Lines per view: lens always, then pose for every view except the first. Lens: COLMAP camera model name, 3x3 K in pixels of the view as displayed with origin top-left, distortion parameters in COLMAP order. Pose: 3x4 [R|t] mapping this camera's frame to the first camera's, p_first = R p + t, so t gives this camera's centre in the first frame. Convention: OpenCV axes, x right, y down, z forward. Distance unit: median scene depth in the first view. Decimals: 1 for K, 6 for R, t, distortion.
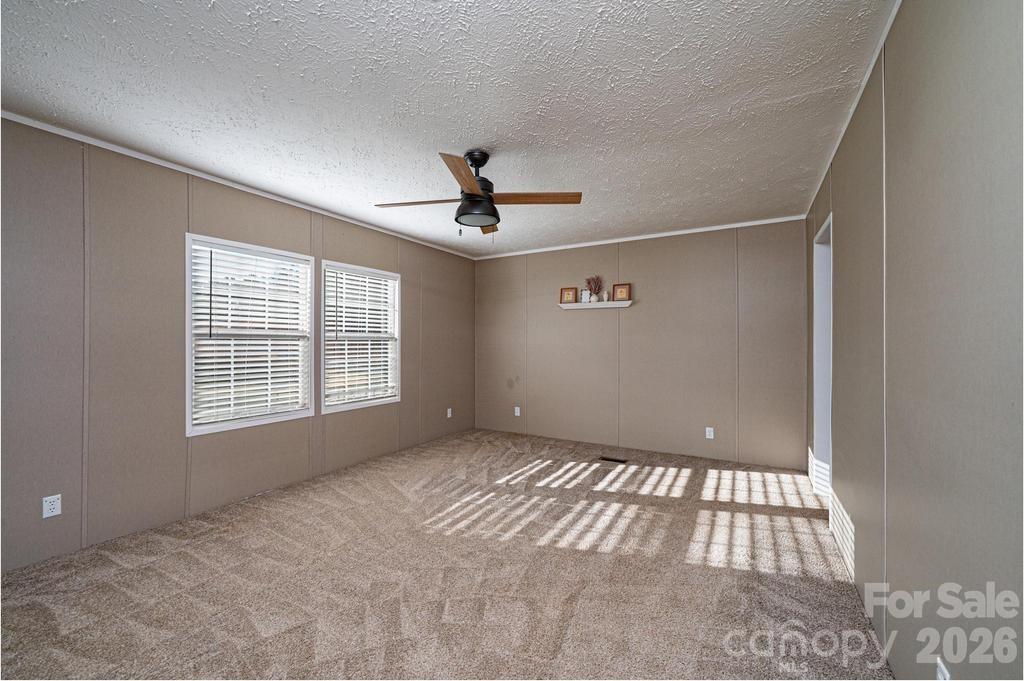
lens RADIAL K [[406.6, 0, 509.9], [0, 406.6, 341.4], [0, 0, 1]] dist [0.001269, 0.000129]
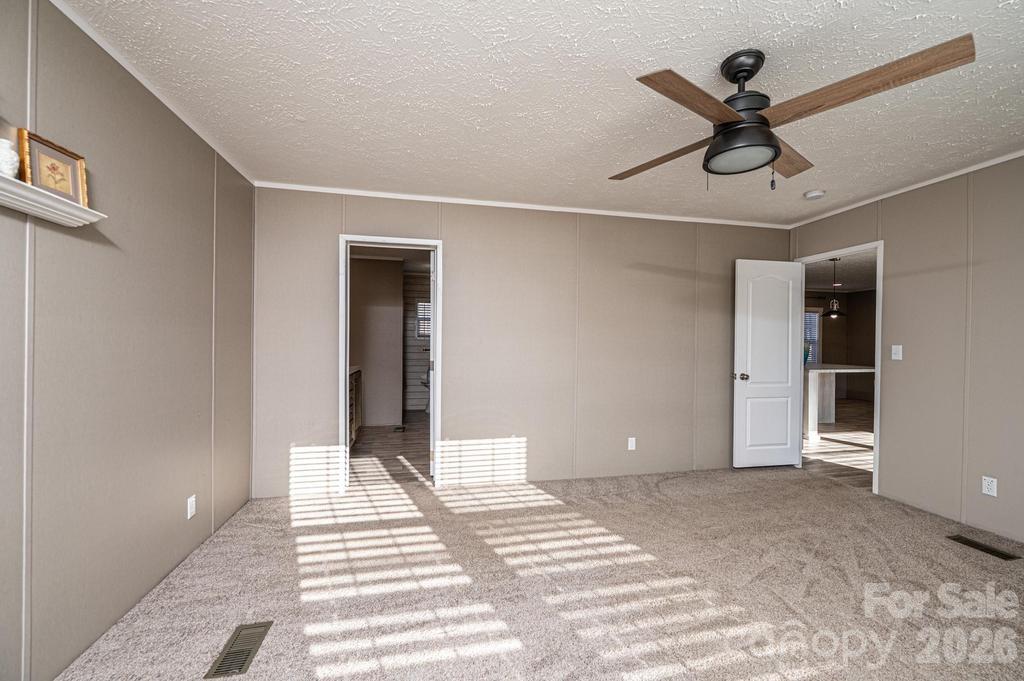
lens RADIAL K [[406.6, 0, 509.9], [0, 406.6, 341.4], [0, 0, 1]] dist [0.001269, 0.000129]
pose [[-0.694192, -0.005315, 0.719770, -0.256226], [-0.005119, 0.999984, 0.002447, 0.011890], [-0.719772, -0.001986, -0.694208, 1.344909]]
